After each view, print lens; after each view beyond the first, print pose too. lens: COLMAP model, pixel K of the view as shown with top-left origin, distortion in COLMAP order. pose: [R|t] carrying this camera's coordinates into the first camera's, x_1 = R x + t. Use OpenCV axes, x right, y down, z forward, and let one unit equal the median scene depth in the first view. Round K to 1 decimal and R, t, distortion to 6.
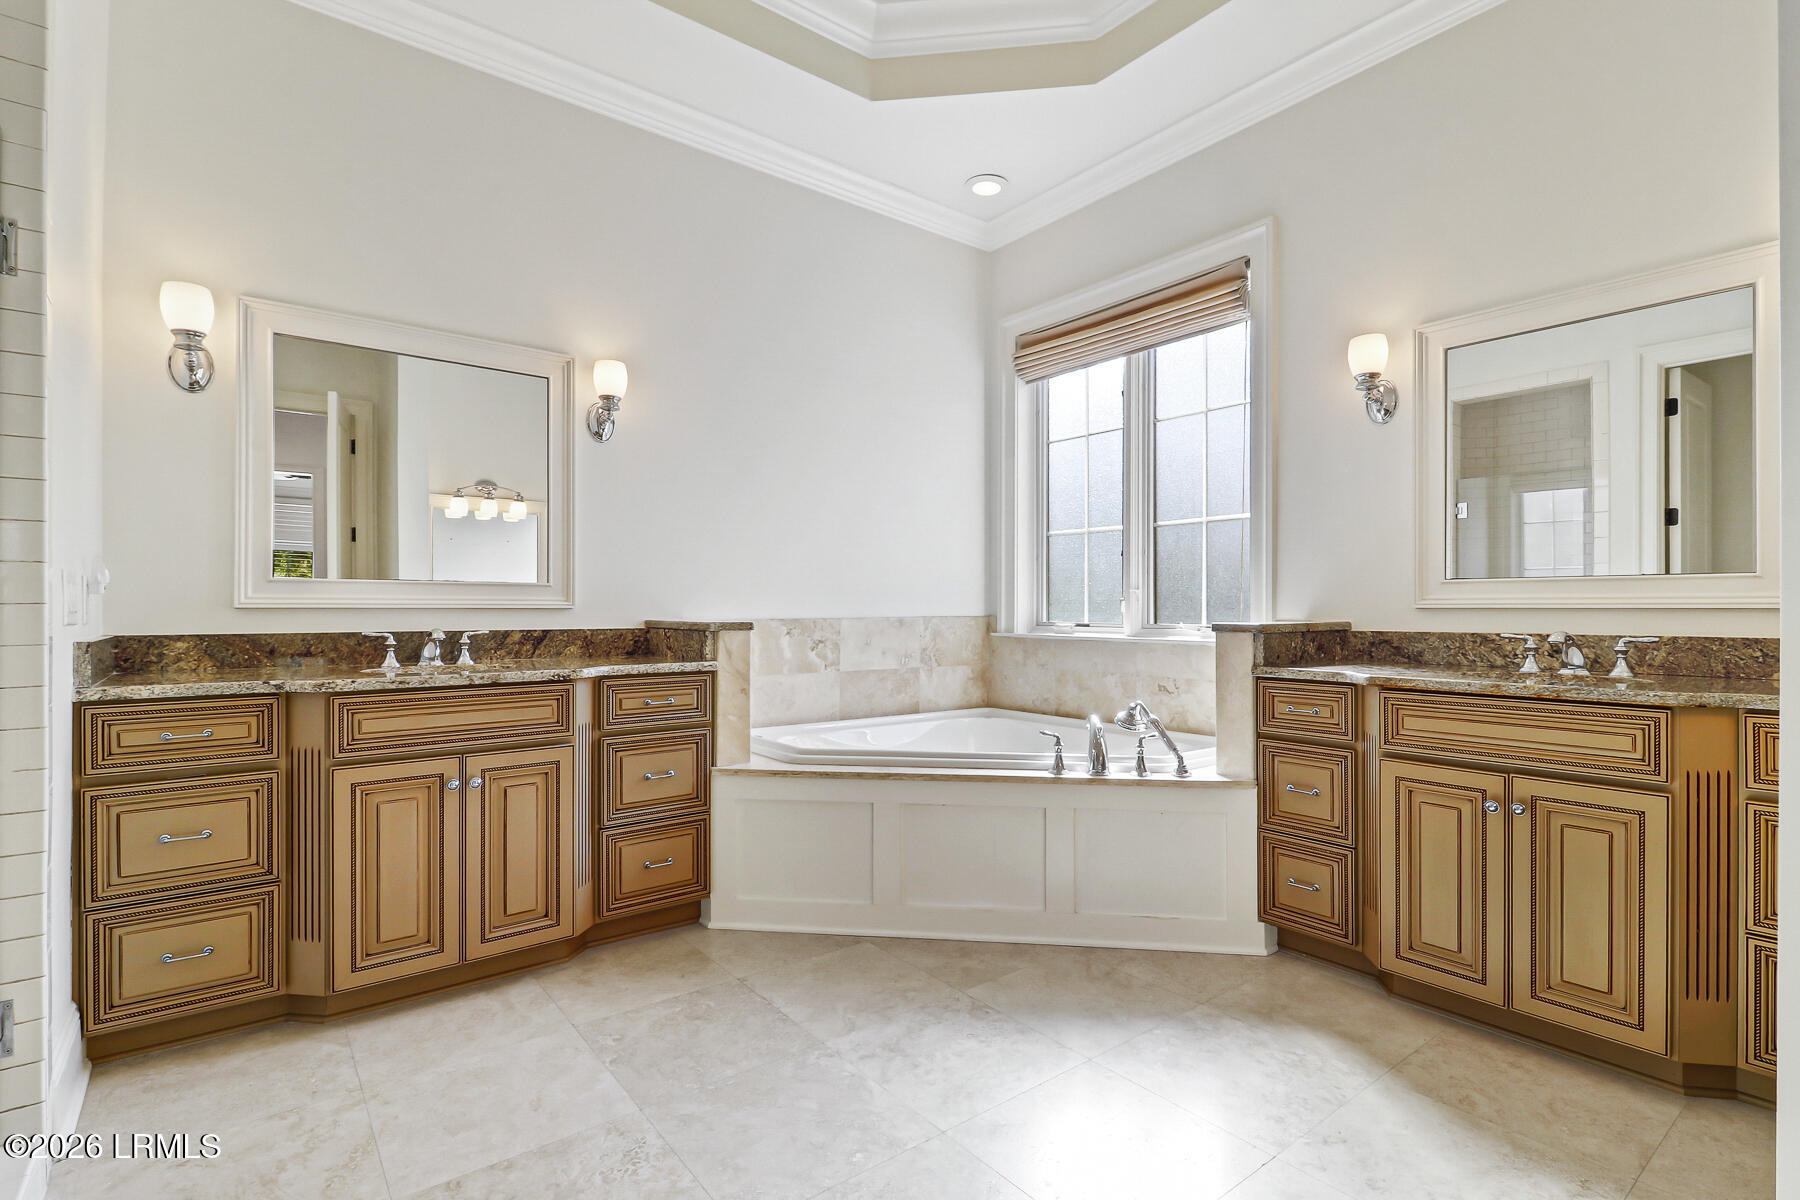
lens RADIAL K [[862.9, 0, 893.2], [0, 862.9, 605.6], [0, 0, 1]] dist [0.007394, -0.005063]
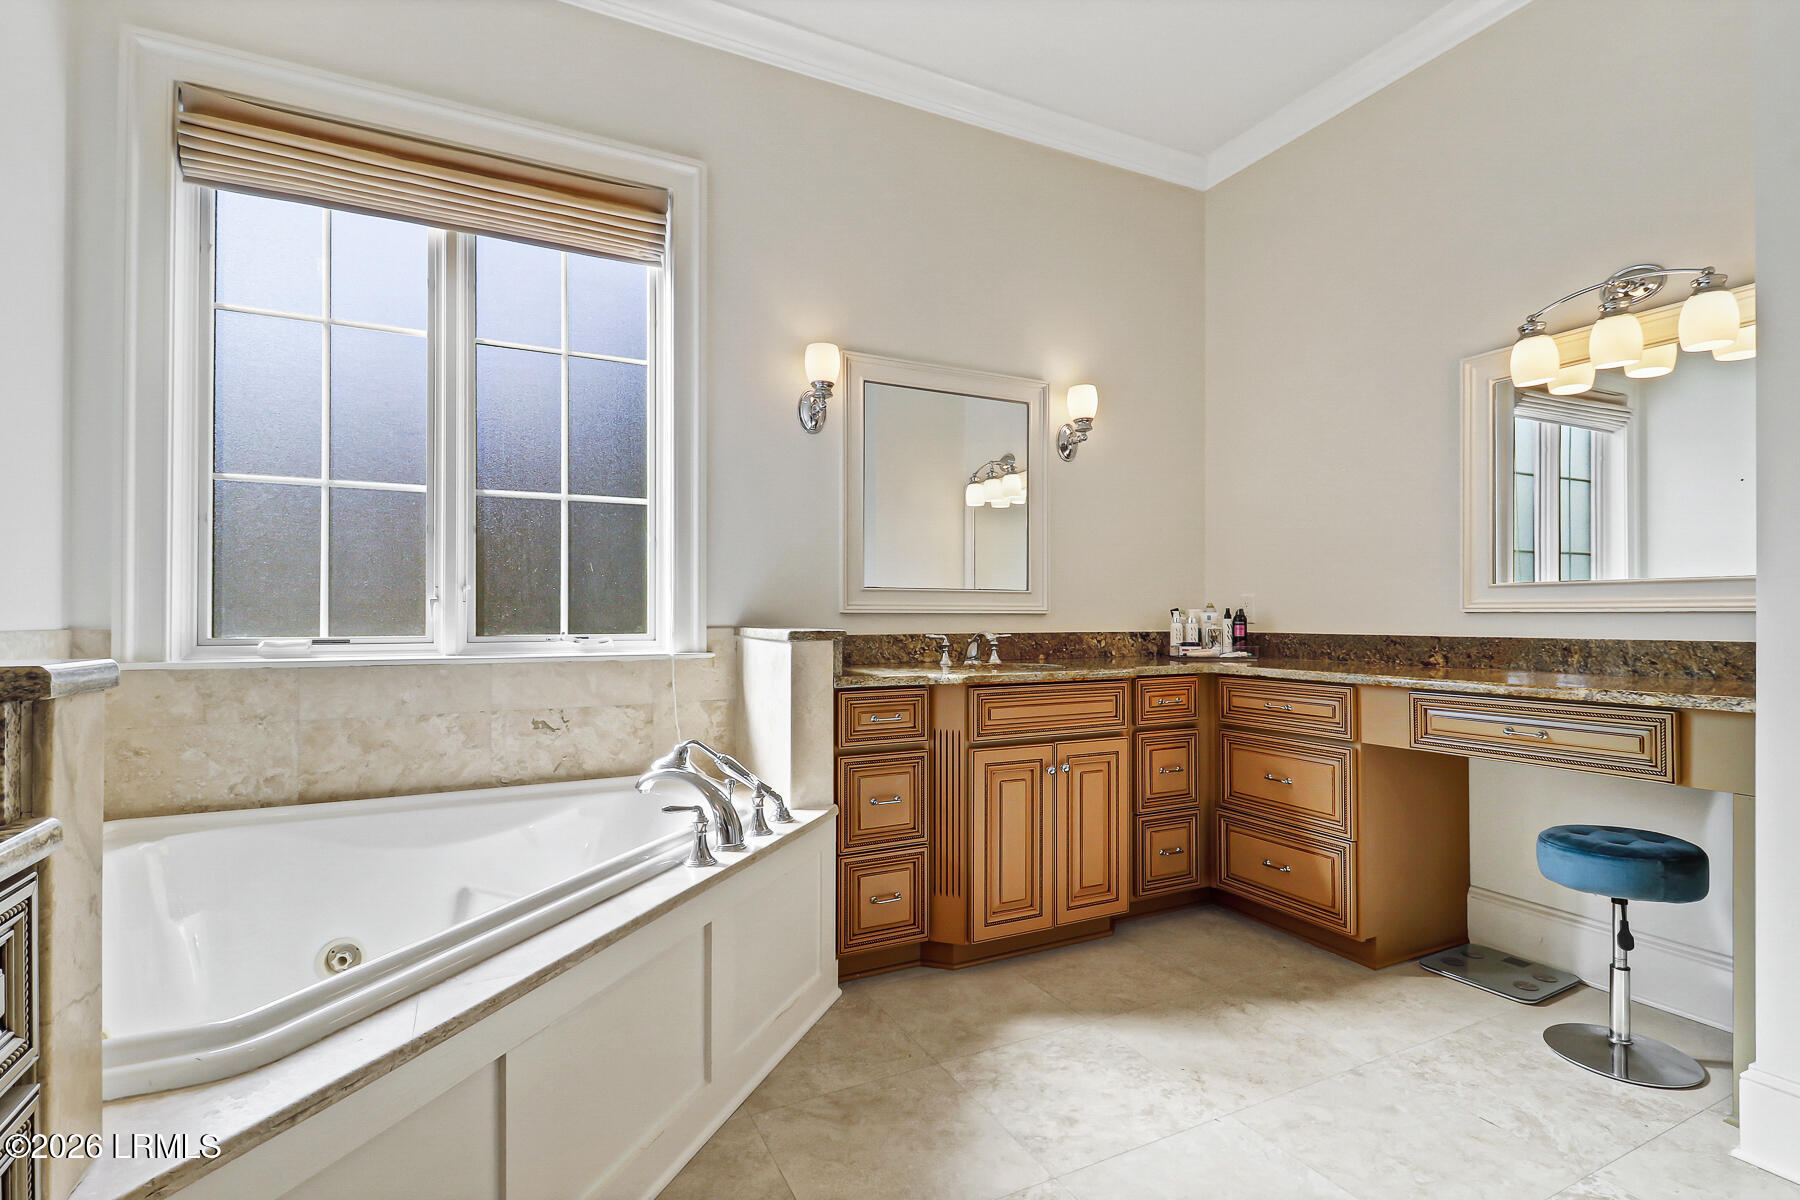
lens RADIAL K [[862.9, 0, 897.6], [0, 862.9, 612.8], [0, 0, 1]] dist [0.007394, -0.005063]
pose [[0.178238, 0.000997, 0.983987, -0.453514], [-0.003217, 0.999995, -0.000431, 0.002827], [-0.983982, -0.003089, 0.178240, 0.778297]]
